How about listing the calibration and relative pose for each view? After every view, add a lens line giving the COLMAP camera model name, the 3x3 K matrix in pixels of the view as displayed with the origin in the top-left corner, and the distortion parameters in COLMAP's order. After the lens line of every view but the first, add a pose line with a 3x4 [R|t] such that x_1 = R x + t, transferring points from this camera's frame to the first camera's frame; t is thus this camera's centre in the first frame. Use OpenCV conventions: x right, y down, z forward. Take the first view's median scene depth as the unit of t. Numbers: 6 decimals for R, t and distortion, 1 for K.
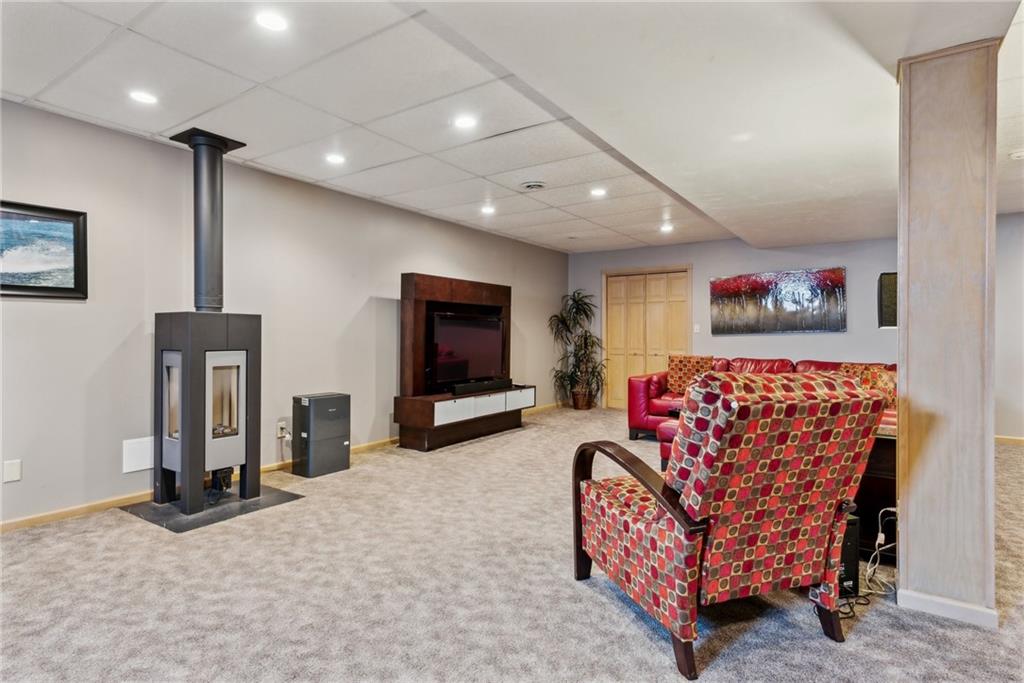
lens RADIAL K [[526.5, 0, 512.6], [0, 526.5, 336.9], [0, 0, 1]] dist [0.004542, 0.000377]
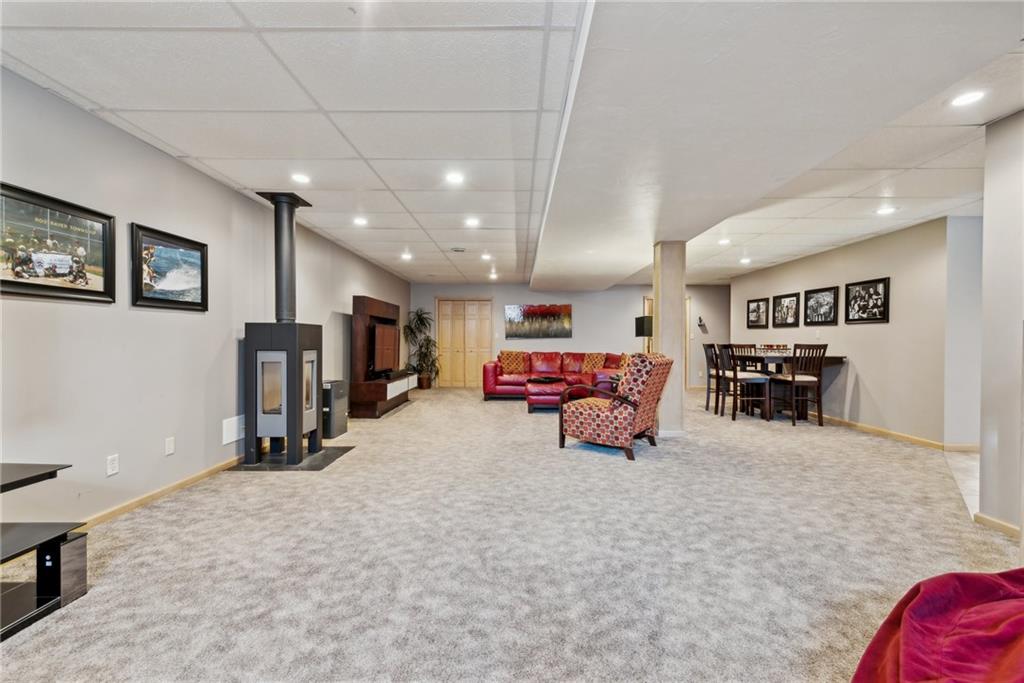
lens RADIAL K [[404.1, 0, 516.5], [0, 404.1, 344.5], [0, 0, 1]] dist [0.000768, 0.000028]
pose [[0.835507, -0.005624, 0.549451, -0.661304], [-0.000102, 0.999946, 0.010391, -0.000956], [-0.549480, -0.008737, 0.835461, -0.226596]]
